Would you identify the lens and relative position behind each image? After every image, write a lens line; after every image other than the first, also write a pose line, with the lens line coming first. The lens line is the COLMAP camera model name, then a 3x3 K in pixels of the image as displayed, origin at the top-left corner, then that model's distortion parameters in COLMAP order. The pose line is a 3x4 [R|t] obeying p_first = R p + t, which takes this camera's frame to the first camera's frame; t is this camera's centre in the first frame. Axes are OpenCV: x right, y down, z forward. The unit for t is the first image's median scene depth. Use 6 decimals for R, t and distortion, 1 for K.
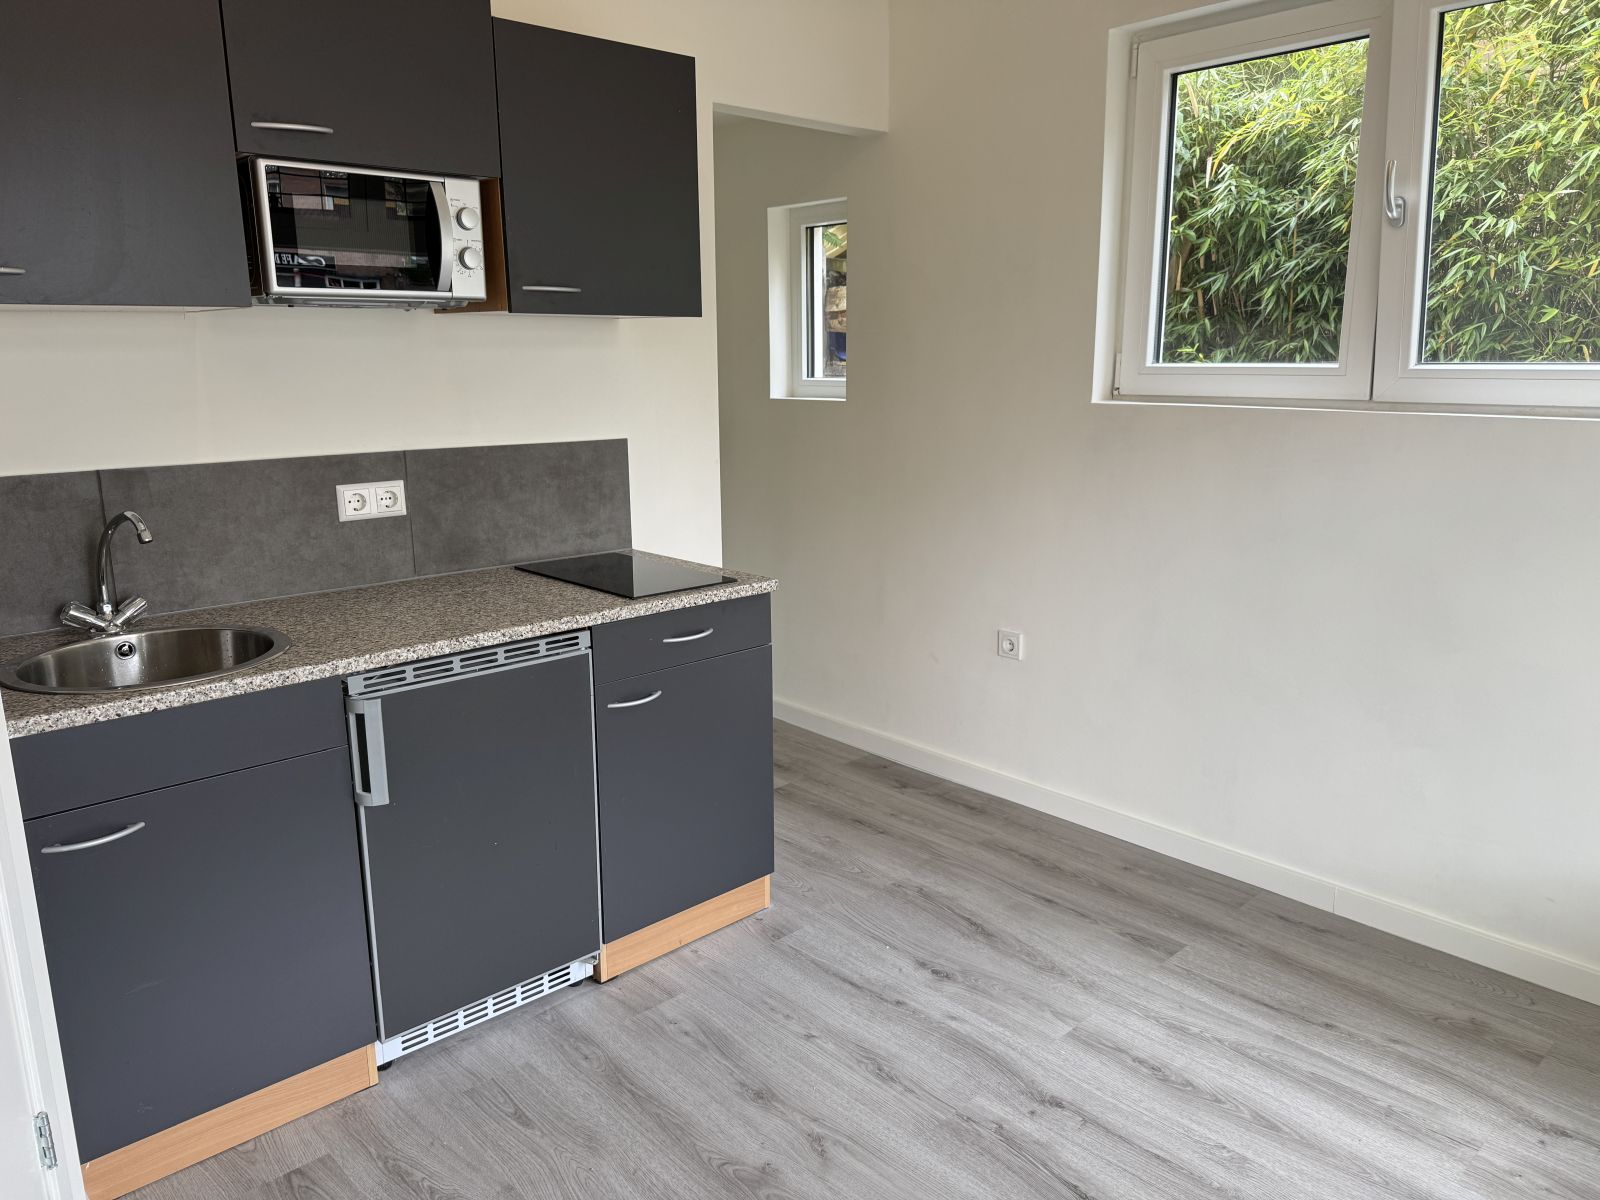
lens RADIAL K [[1132.8, 0, 793.2], [0, 1132.8, 607.0], [0, 0, 1]] dist [0.063383, -0.032669]
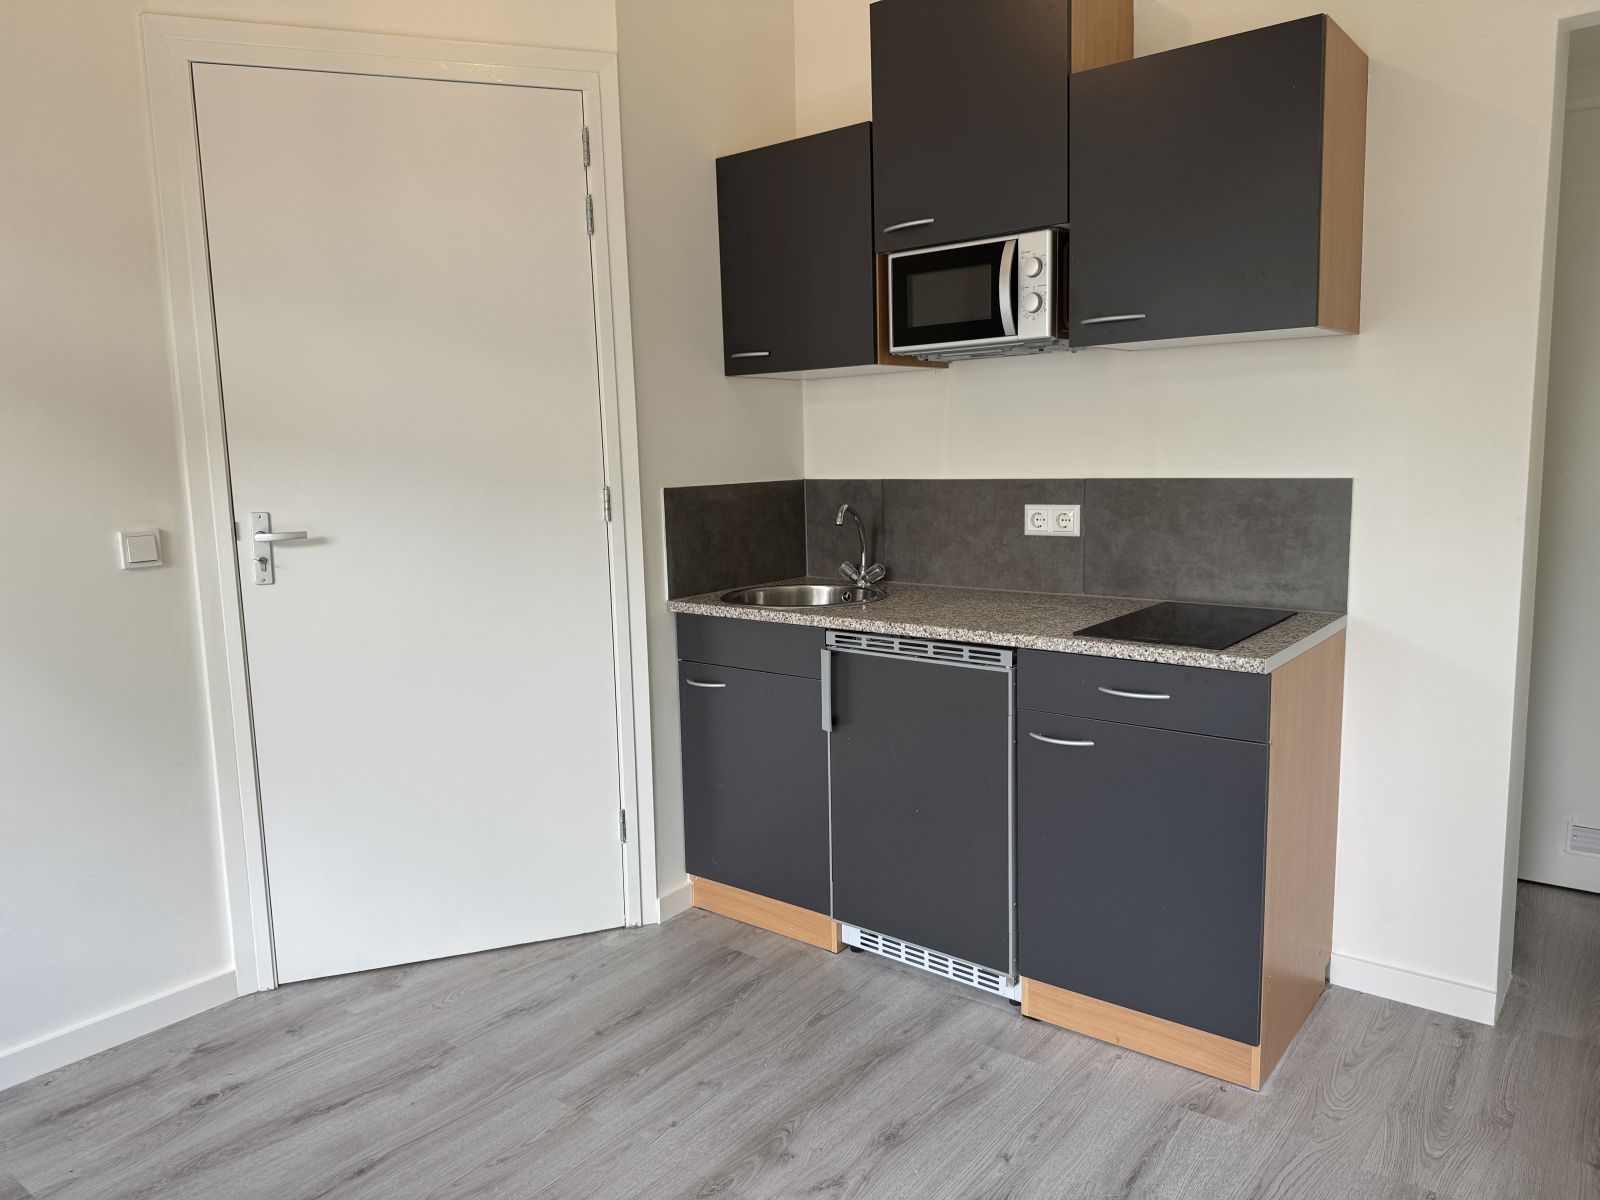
lens RADIAL K [[1132.8, 0, 797.9], [0, 1132.8, 588.6], [0, 0, 1]] dist [0.063383, -0.032669]
pose [[0.149105, 0.127352, -0.980586, 0.744121], [-0.191806, 0.976561, 0.097663, -0.091922], [0.970040, 0.173521, 0.170037, 0.594786]]
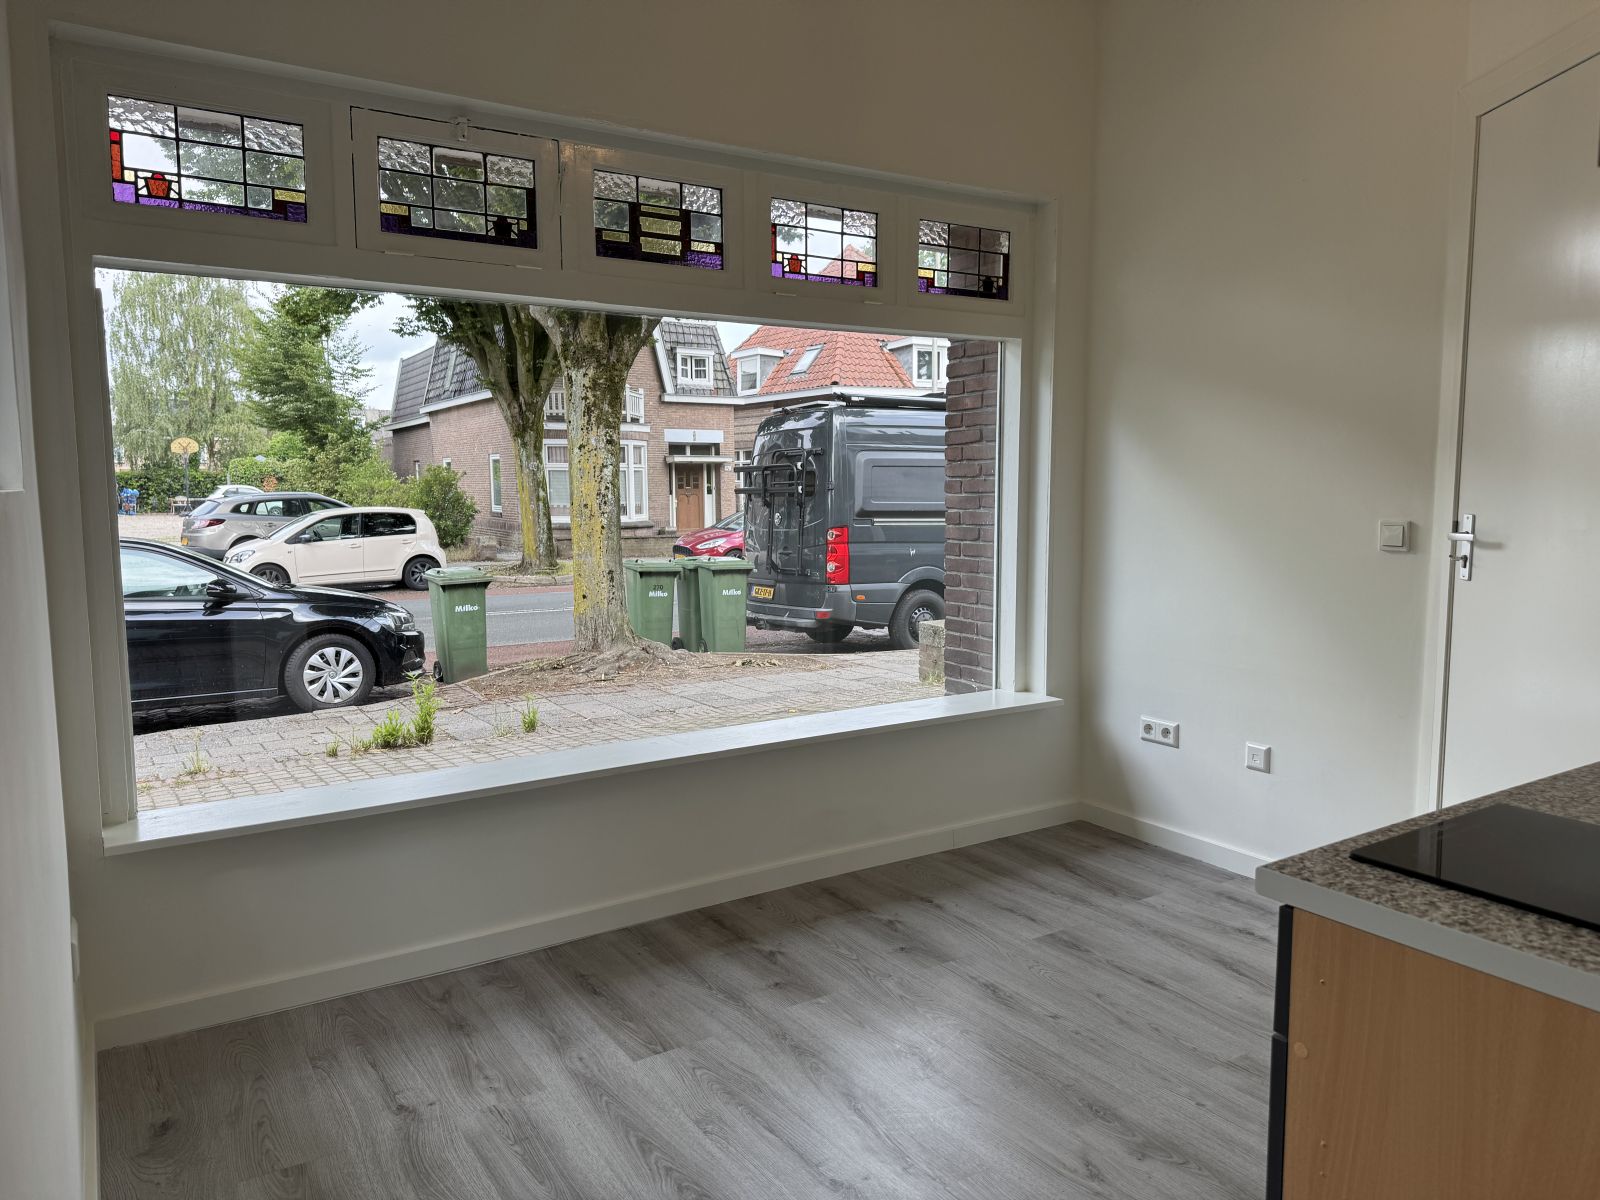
lens RADIAL K [[1132.8, 0, 803.0], [0, 1132.8, 600.3], [0, 0, 1]] dist [0.063383, -0.032669]
pose [[-0.986241, -0.009806, 0.165023, 0.091077], [0.044184, 0.946287, 0.320295, -0.281501], [-0.159300, 0.323180, -0.932834, 1.500823]]
